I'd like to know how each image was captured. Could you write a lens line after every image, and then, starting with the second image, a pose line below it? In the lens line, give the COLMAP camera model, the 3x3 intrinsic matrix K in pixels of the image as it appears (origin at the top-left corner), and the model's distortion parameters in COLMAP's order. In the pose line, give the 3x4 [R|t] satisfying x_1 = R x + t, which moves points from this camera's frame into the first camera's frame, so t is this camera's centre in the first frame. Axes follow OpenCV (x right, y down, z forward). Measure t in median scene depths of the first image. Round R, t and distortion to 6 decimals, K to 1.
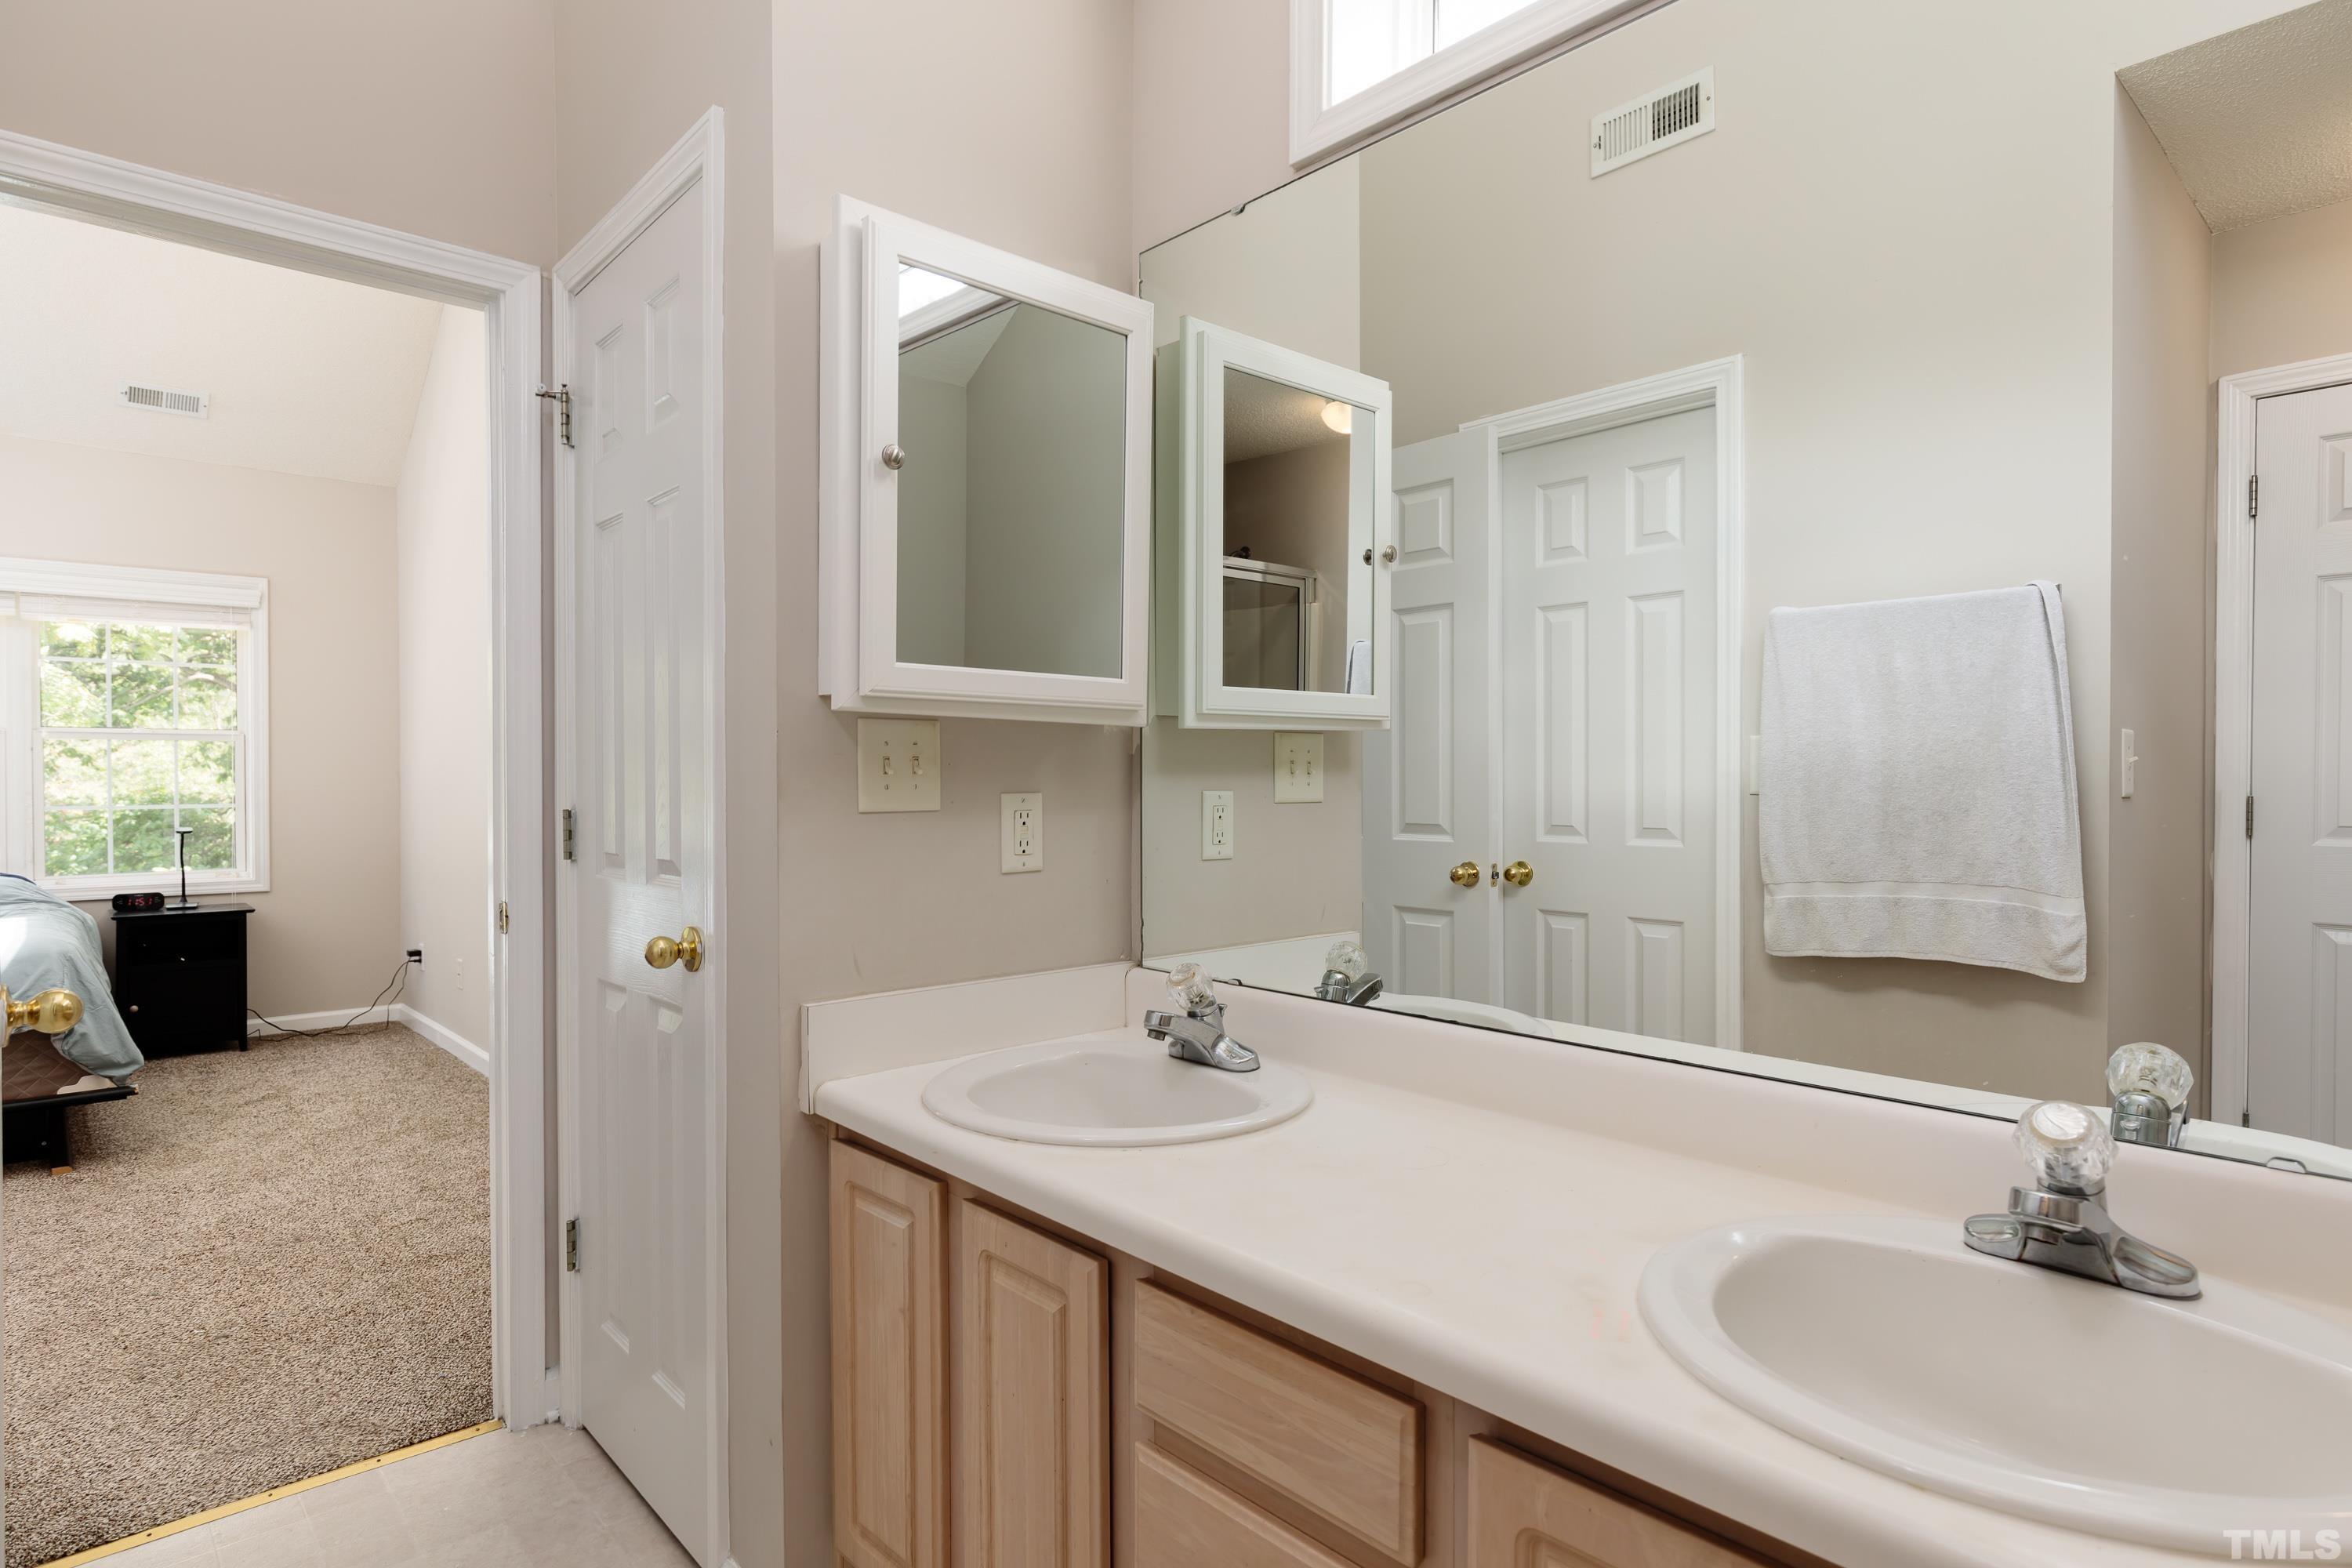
lens RADIAL K [[1239.5, 0, 1166.7], [0, 1239.5, 789.3], [0, 0, 1]] dist [-0.002837, -0.000429]
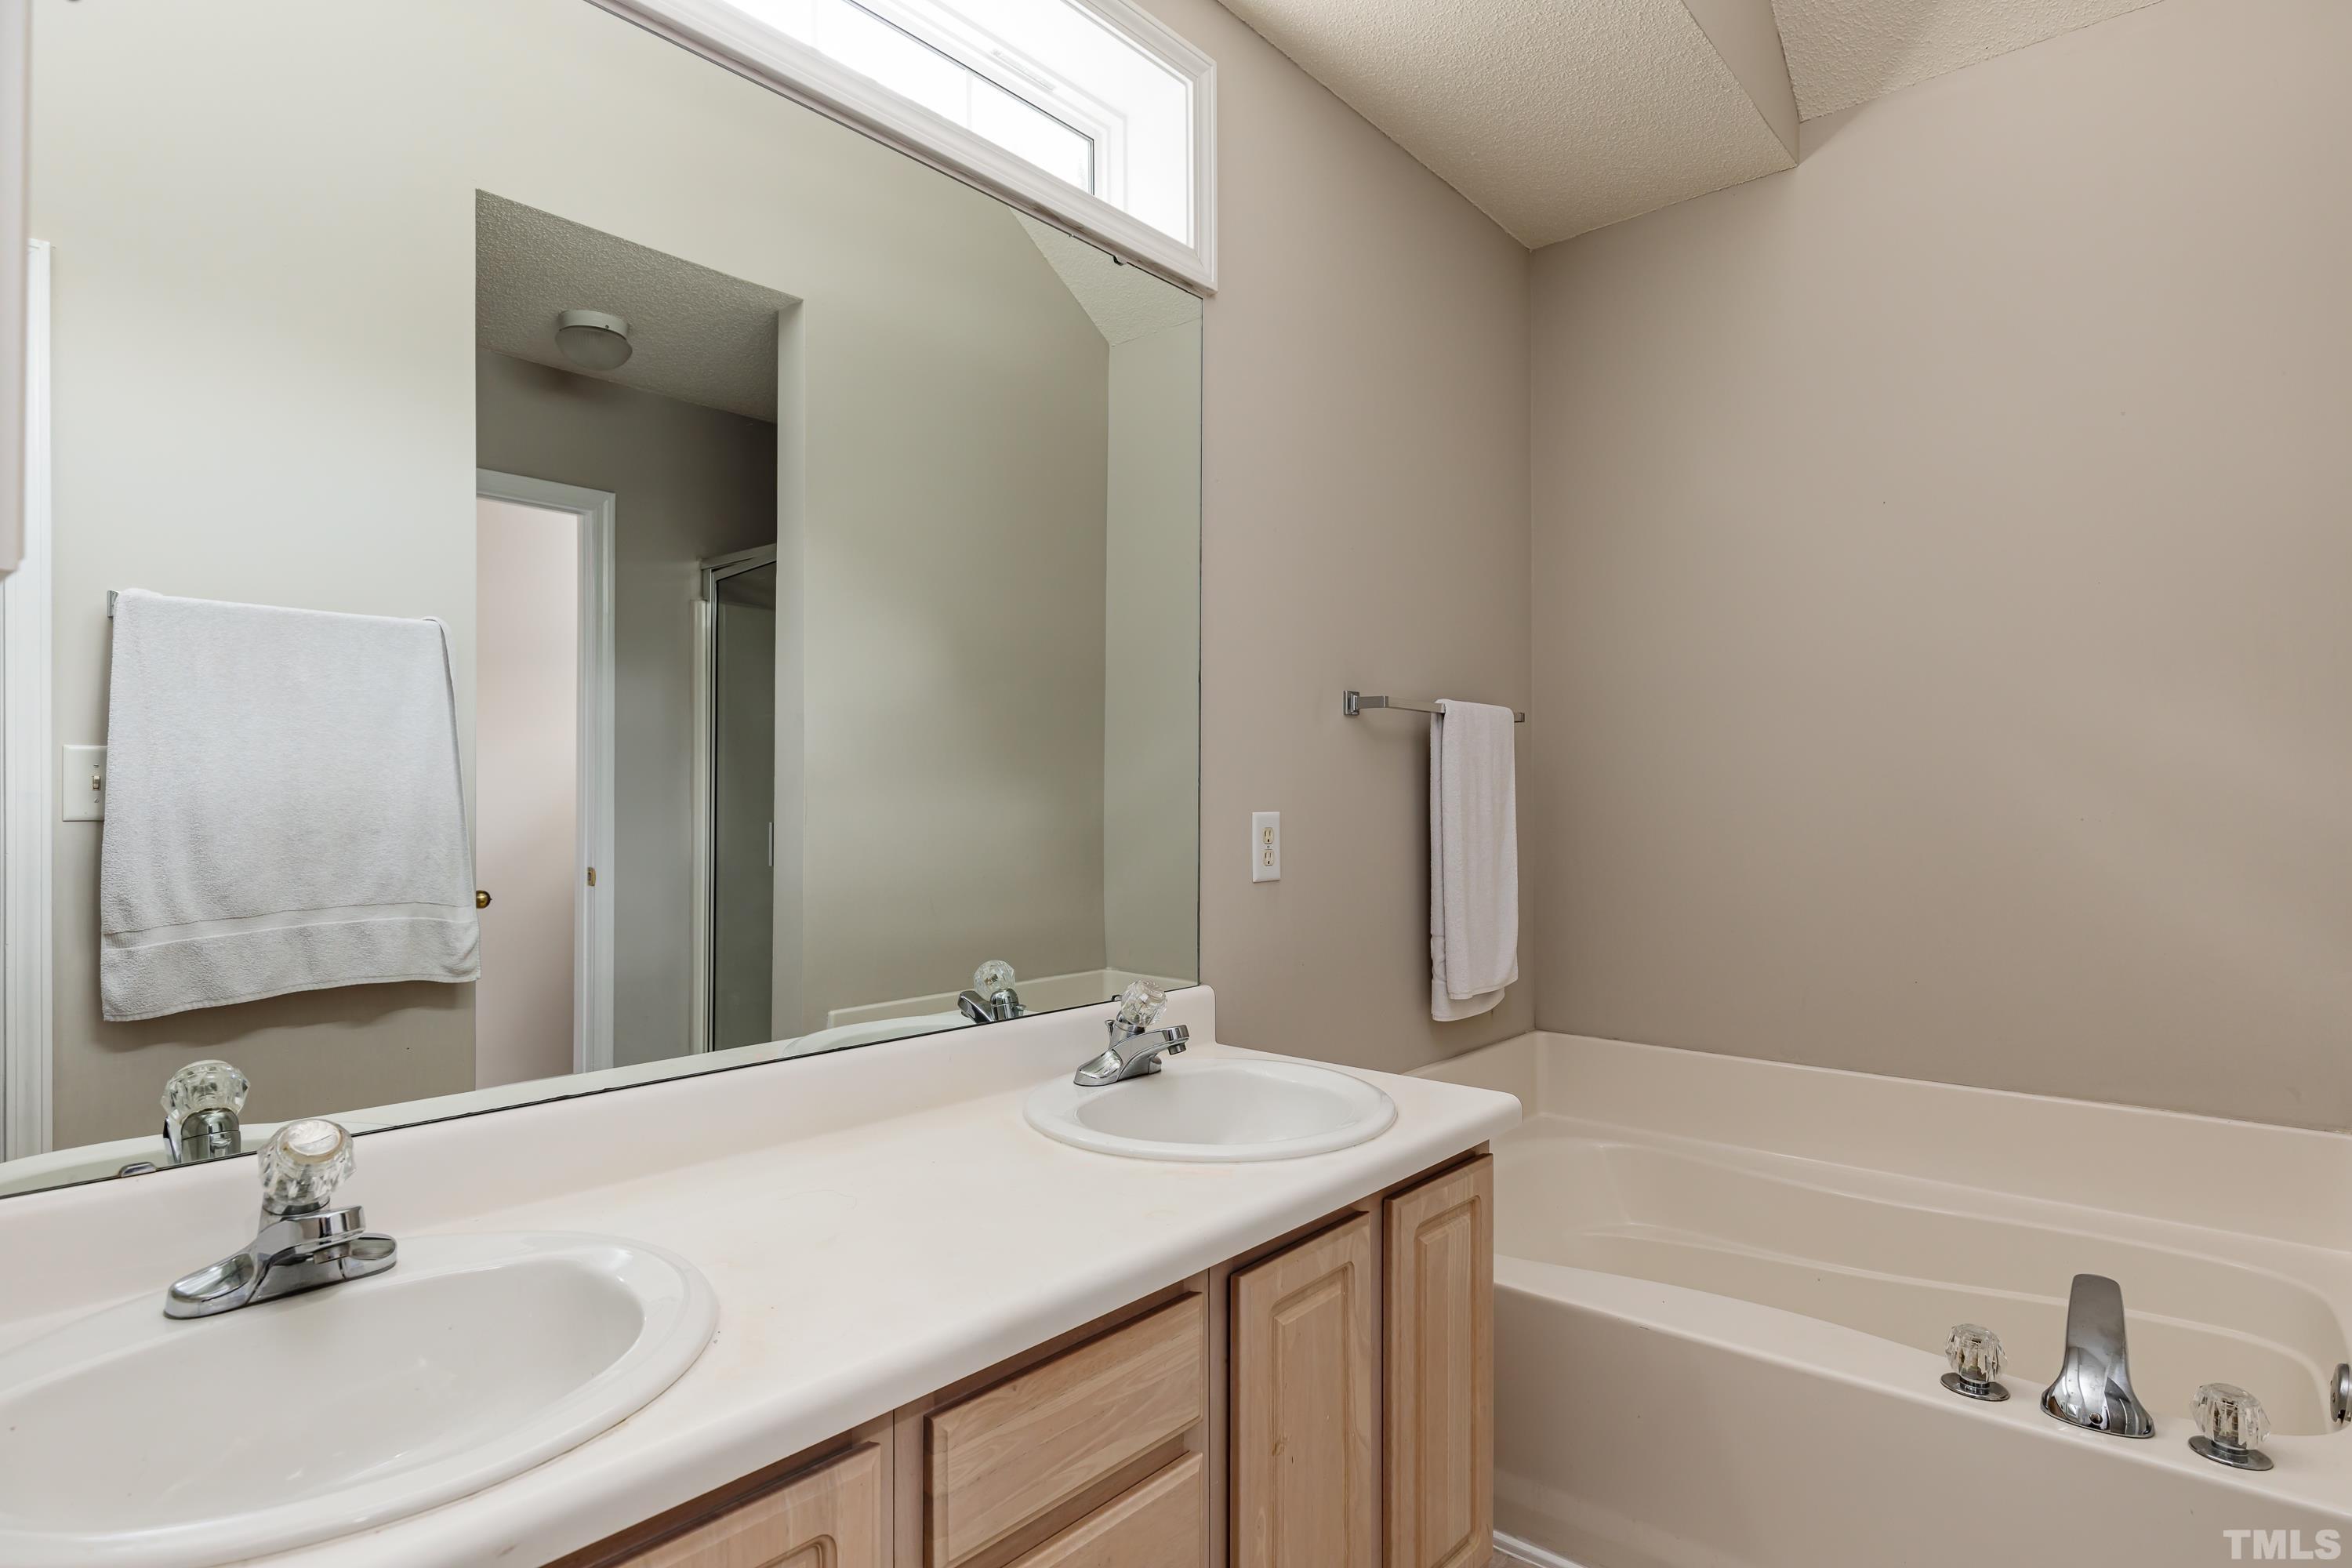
lens RADIAL K [[1239.5, 0, 1166.7], [0, 1239.5, 789.3], [0, 0, 1]] dist [-0.002837, -0.000429]
pose [[-0.121180, 0.008480, 0.992594, -0.451029], [0.008155, 0.999938, -0.007548, -0.004848], [-0.992597, 0.007180, -0.121242, 0.500242]]
